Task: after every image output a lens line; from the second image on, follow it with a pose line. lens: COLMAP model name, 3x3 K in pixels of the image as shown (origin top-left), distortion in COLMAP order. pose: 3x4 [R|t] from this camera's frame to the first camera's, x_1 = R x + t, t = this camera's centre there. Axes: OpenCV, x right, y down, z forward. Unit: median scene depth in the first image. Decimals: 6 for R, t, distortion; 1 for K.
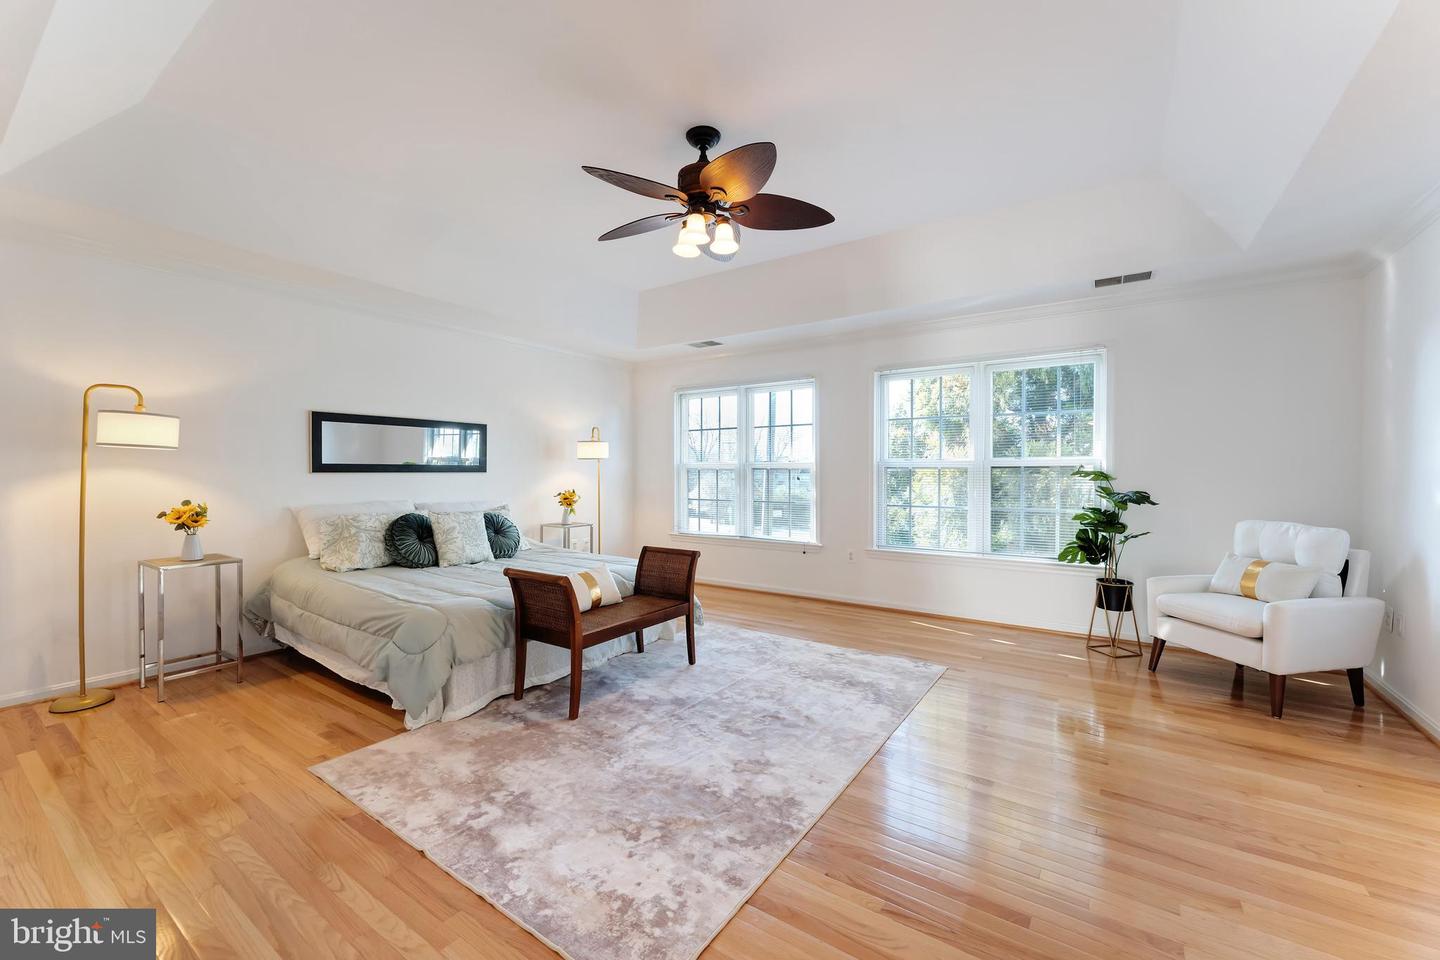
lens RADIAL K [[581.6, 0, 720.0], [0, 581.6, 480.0], [0, 0, 1]] dist [-0.000739, -0.000084]
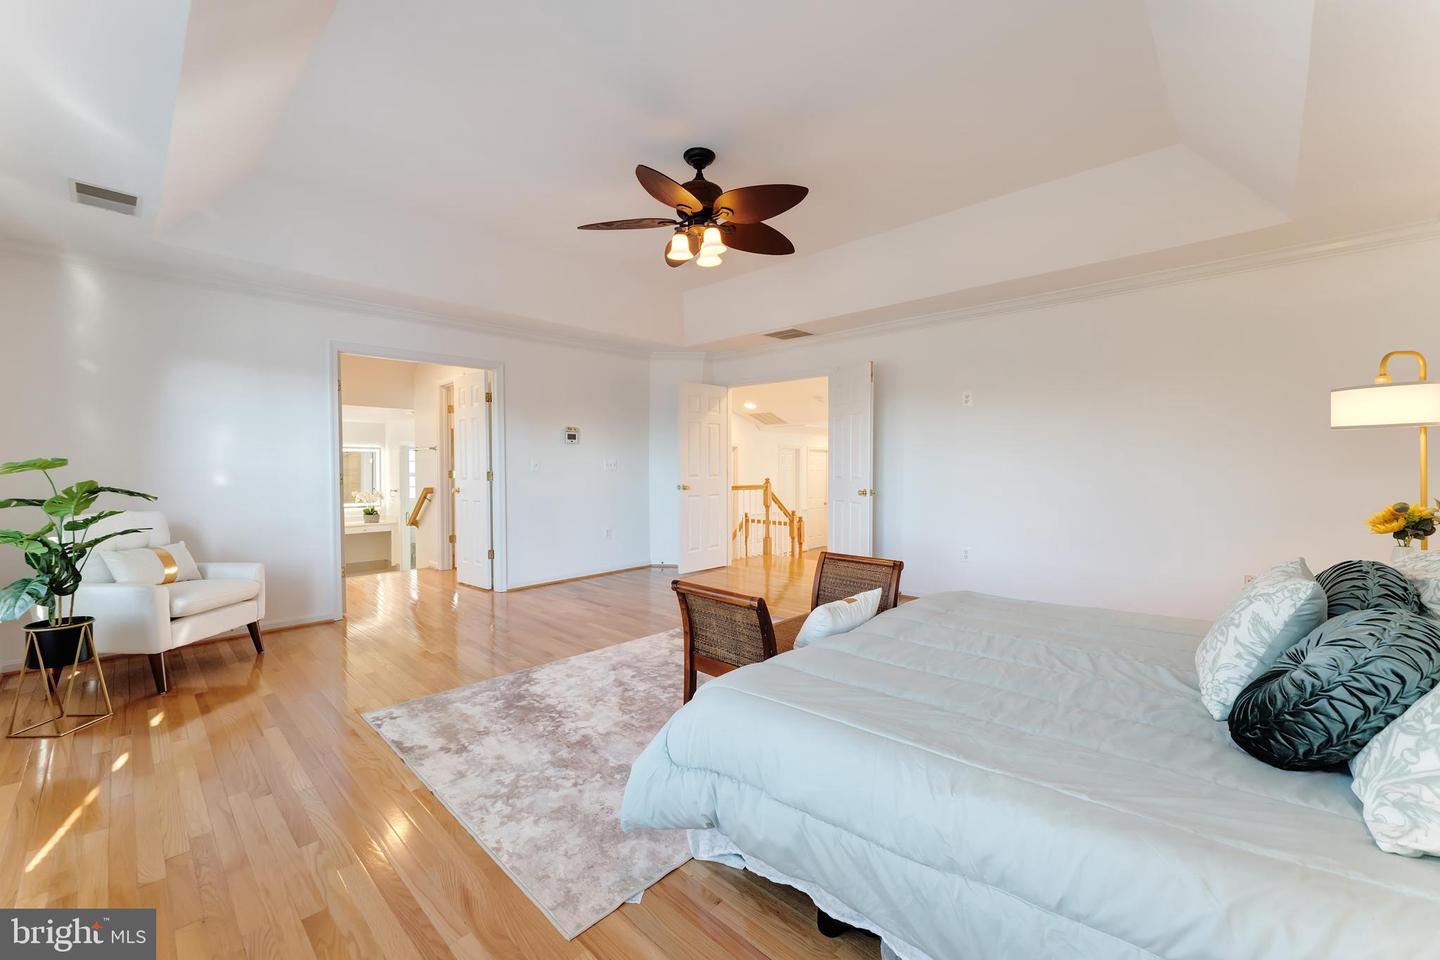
lens RADIAL K [[581.6, 0, 720.0], [0, 581.6, 480.0], [0, 0, 1]] dist [-0.000739, -0.000084]
pose [[-0.987072, -0.007071, 0.160123, -0.242566], [-0.001411, 0.999371, 0.035437, -0.018227], [-0.160273, 0.034753, -0.986461, 2.068966]]
